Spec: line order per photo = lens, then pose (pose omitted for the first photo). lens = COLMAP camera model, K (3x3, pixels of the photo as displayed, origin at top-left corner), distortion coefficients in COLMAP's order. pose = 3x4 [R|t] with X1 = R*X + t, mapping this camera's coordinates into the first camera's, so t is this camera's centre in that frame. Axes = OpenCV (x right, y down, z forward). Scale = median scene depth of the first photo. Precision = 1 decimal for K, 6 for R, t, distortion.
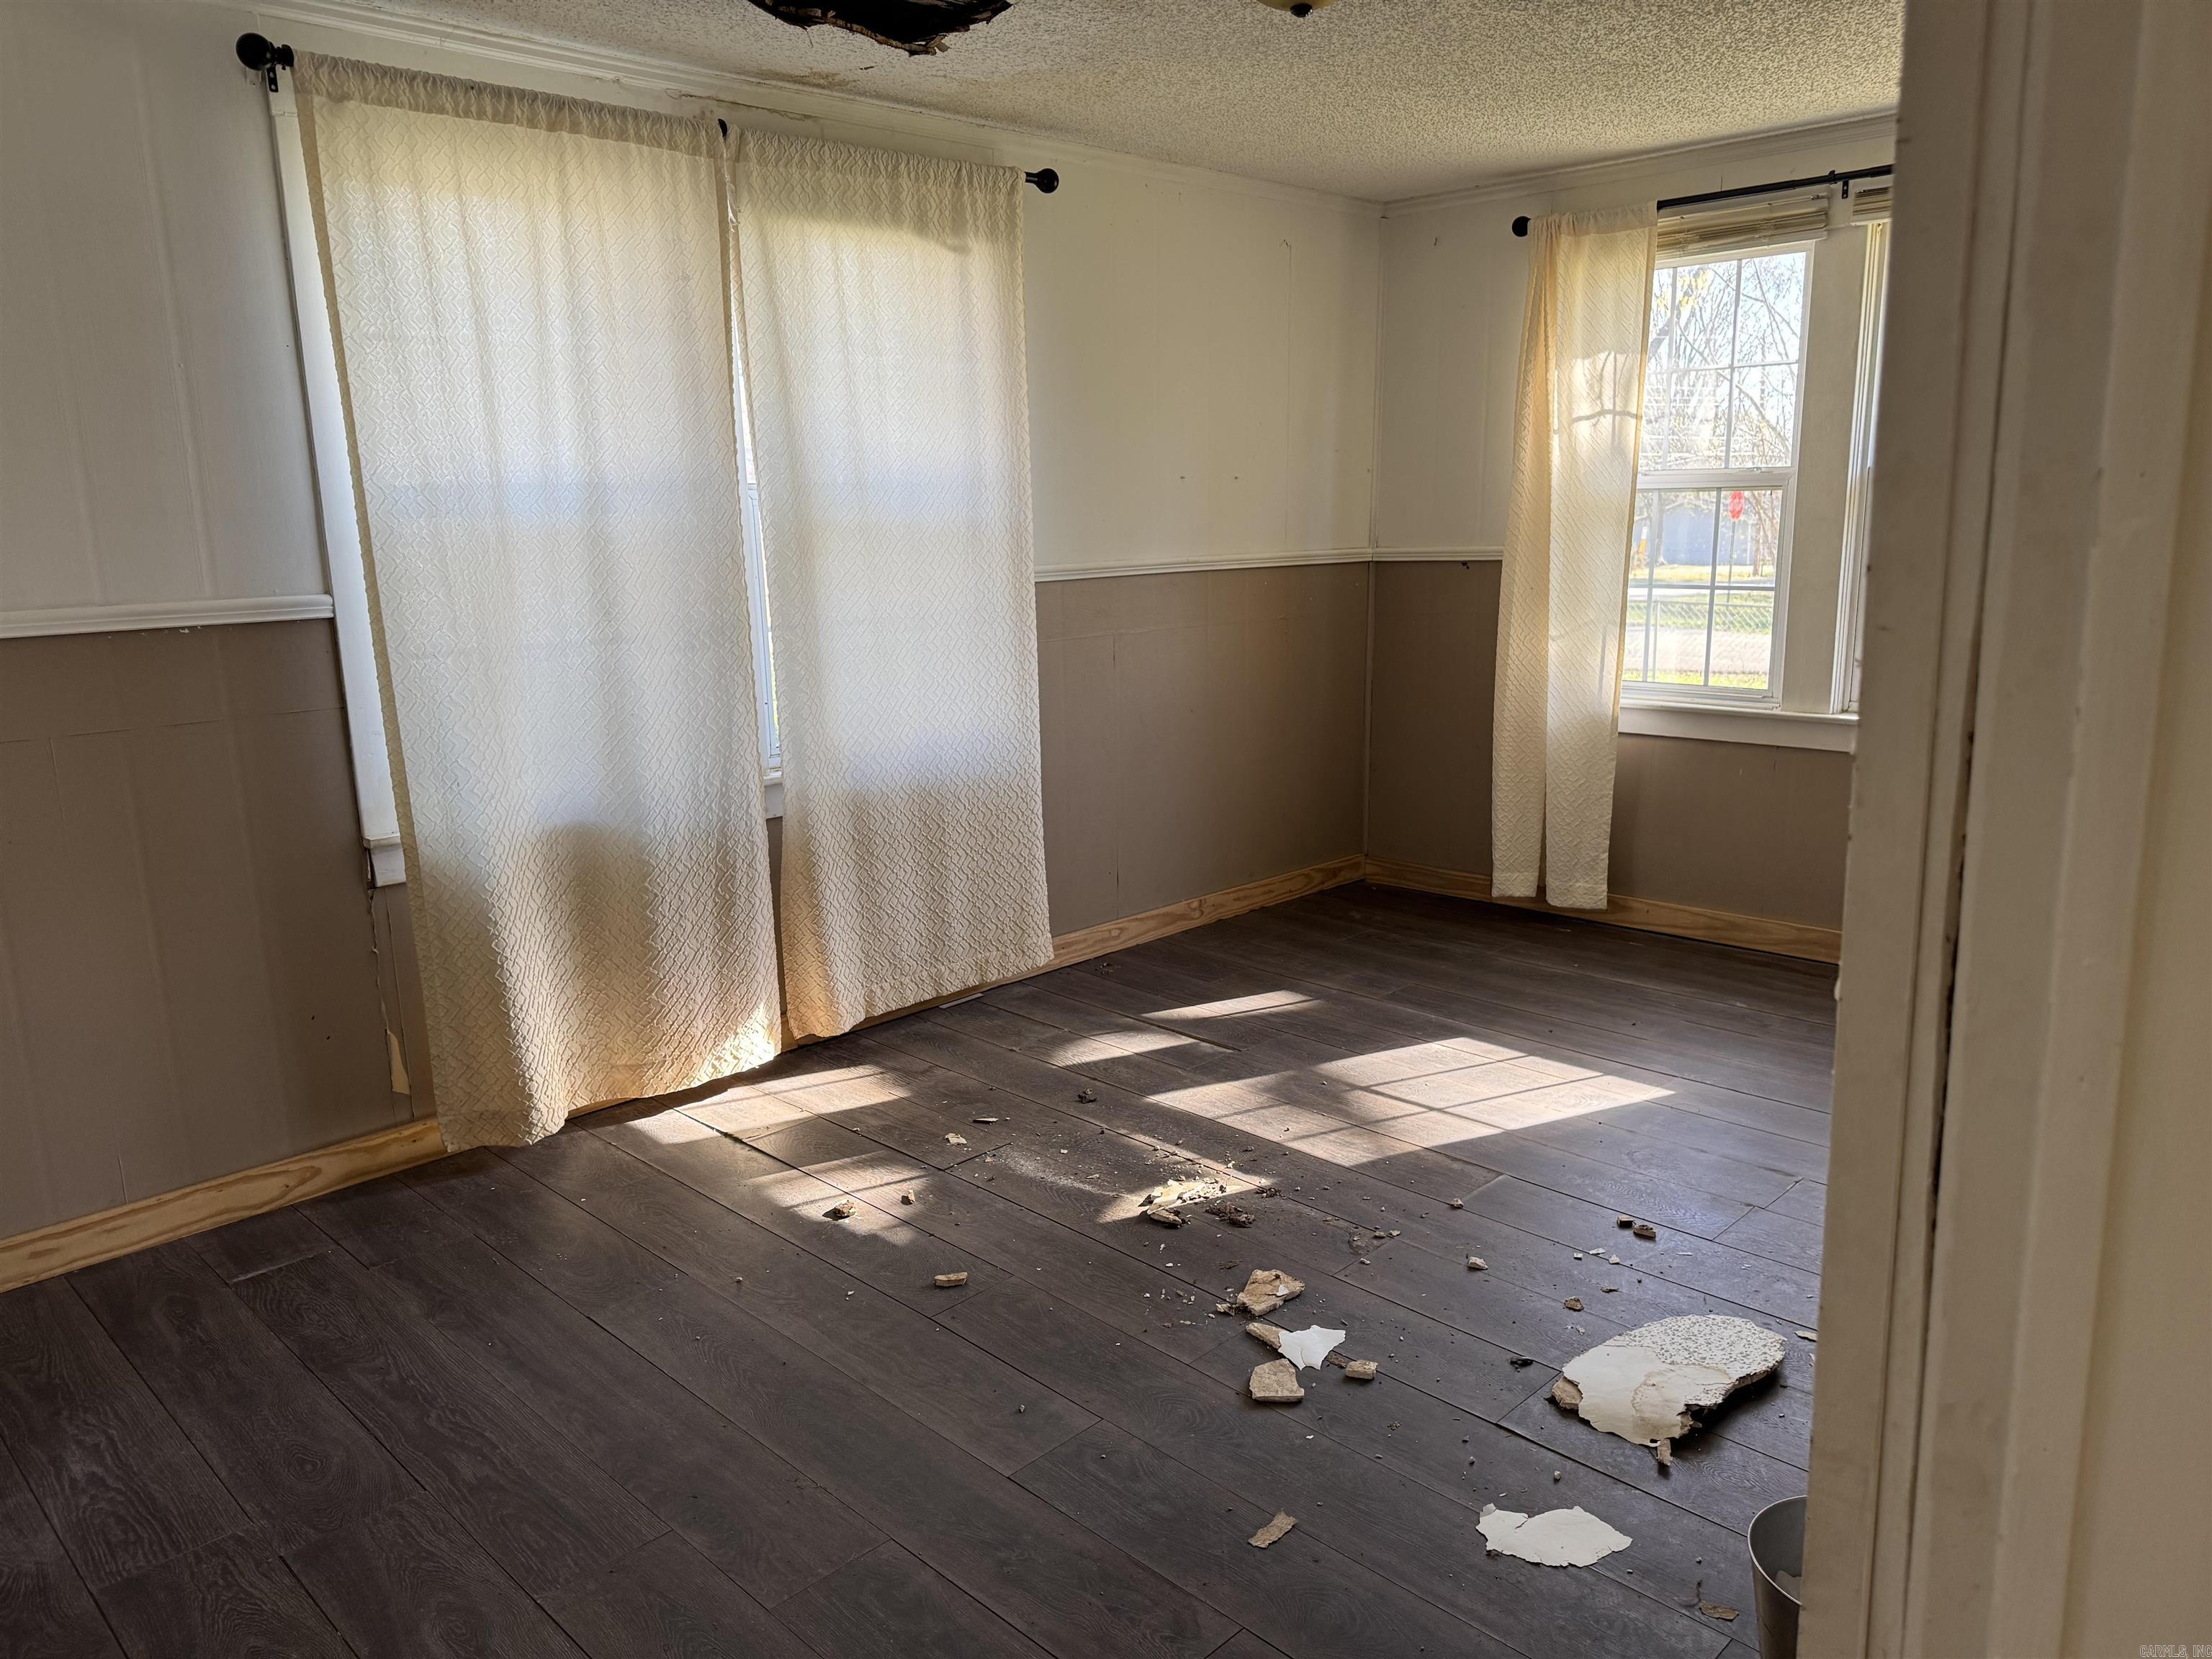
lens RADIAL K [[1549.7, 0, 1099.1], [0, 1549.7, 829.2], [0, 0, 1]] dist [0.055527, -0.064869]
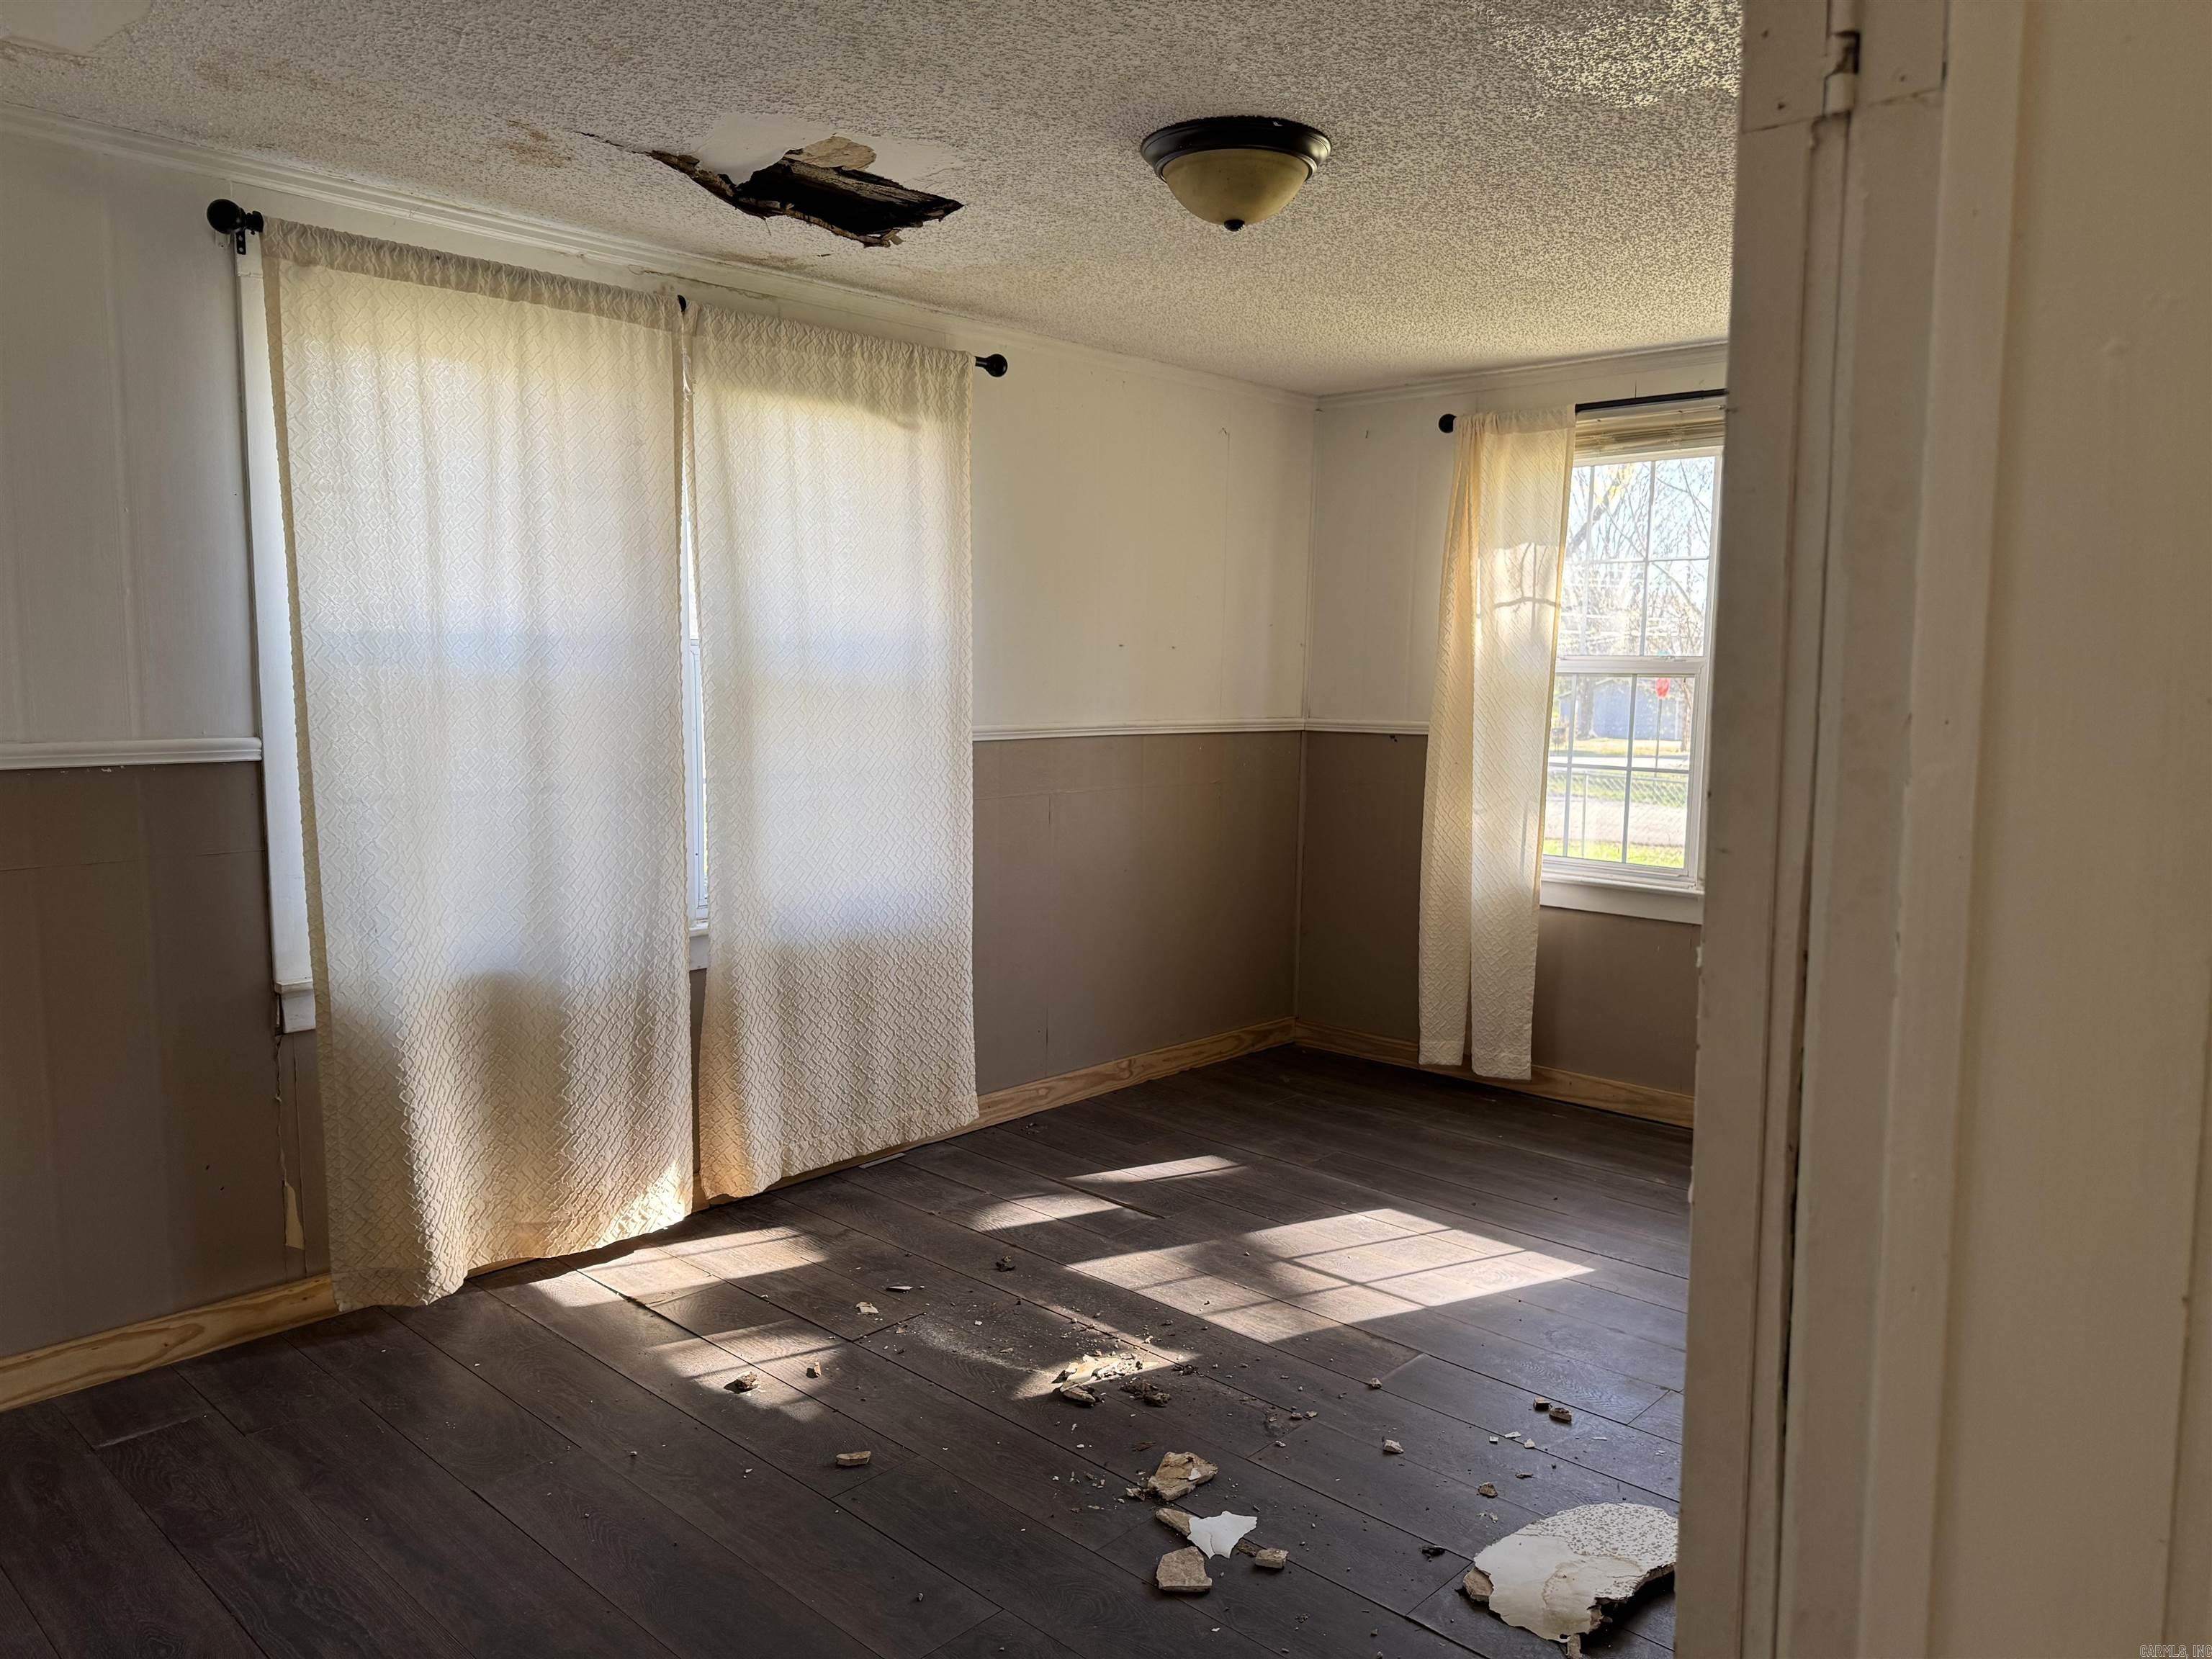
lens RADIAL K [[1549.7, 0, 1104.4], [0, 1549.7, 830.6], [0, 0, 1]] dist [0.055527, -0.064869]
pose [[0.998789, 0.029252, 0.039570, 0.008422], [-0.025276, 0.994915, -0.097496, -0.006275], [-0.042220, 0.096378, 0.994449, -0.009380]]
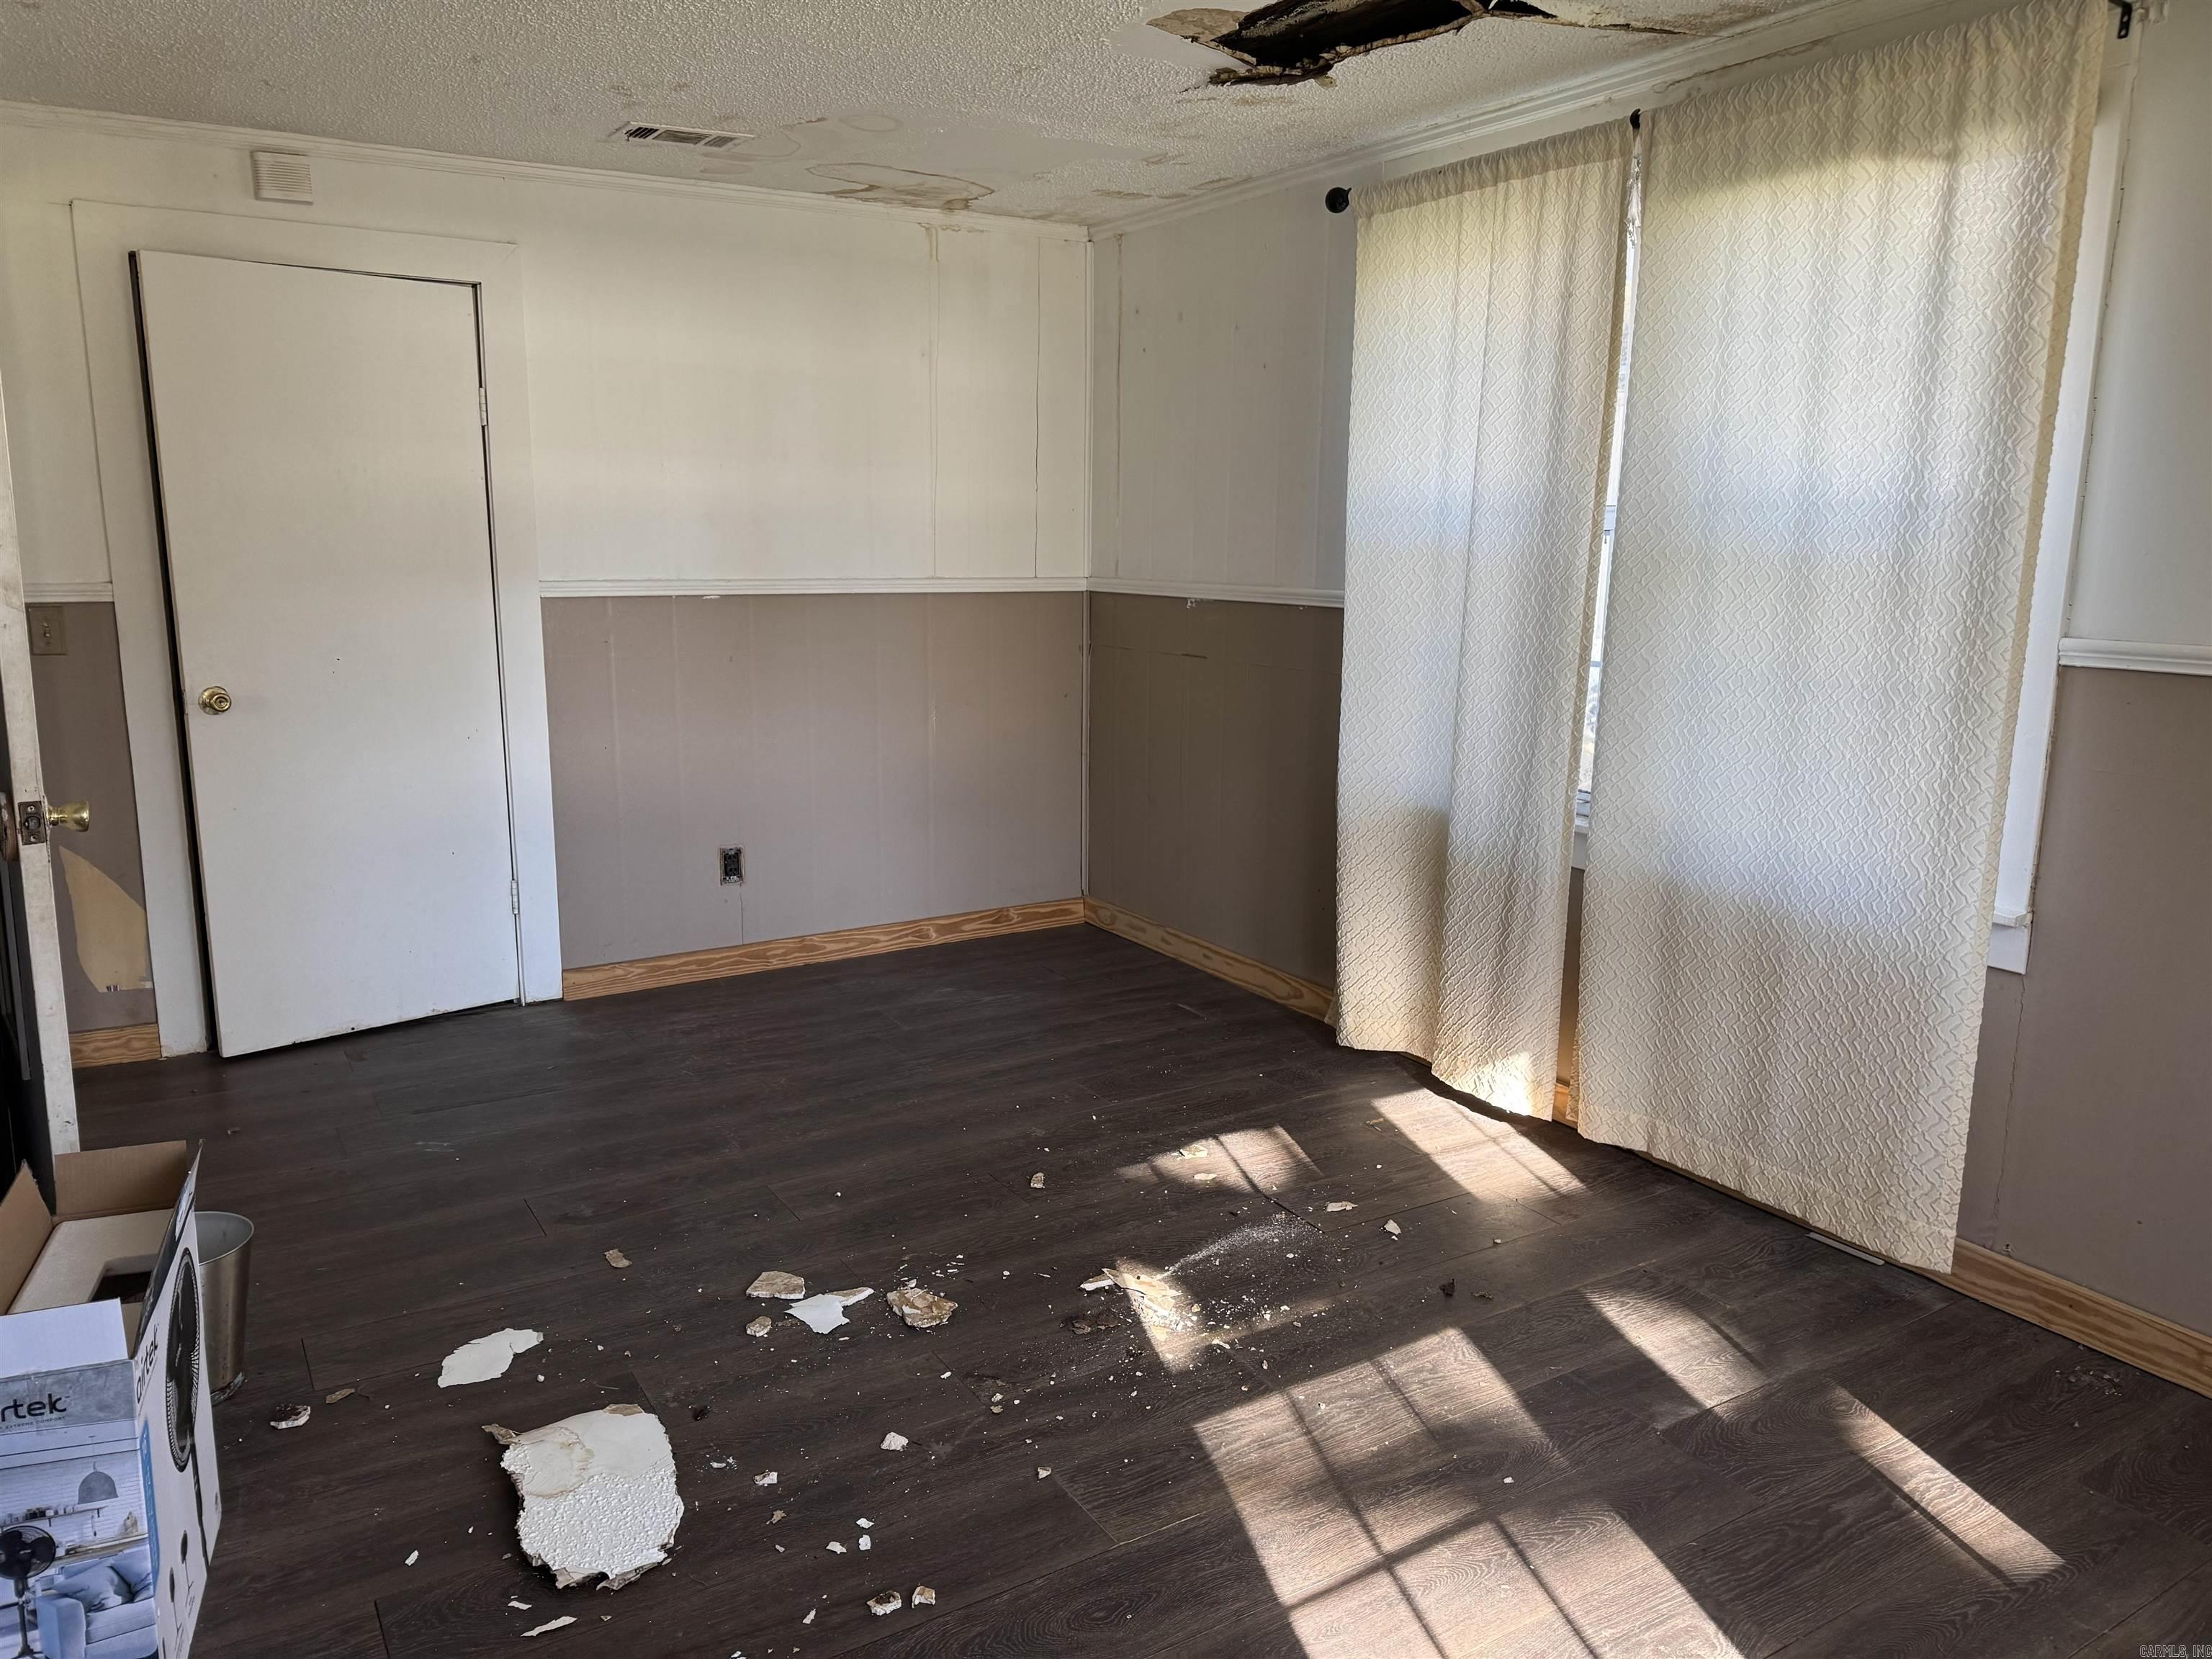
lens RADIAL K [[1549.7, 0, 1105.8], [0, 1549.7, 828.9], [0, 0, 1]] dist [0.055527, -0.064869]
pose [[-0.226619, 0.200924, -0.953034, 0.772341], [-0.214590, 0.944147, 0.250077, -0.214358], [0.950050, 0.261184, -0.170845, 0.952585]]
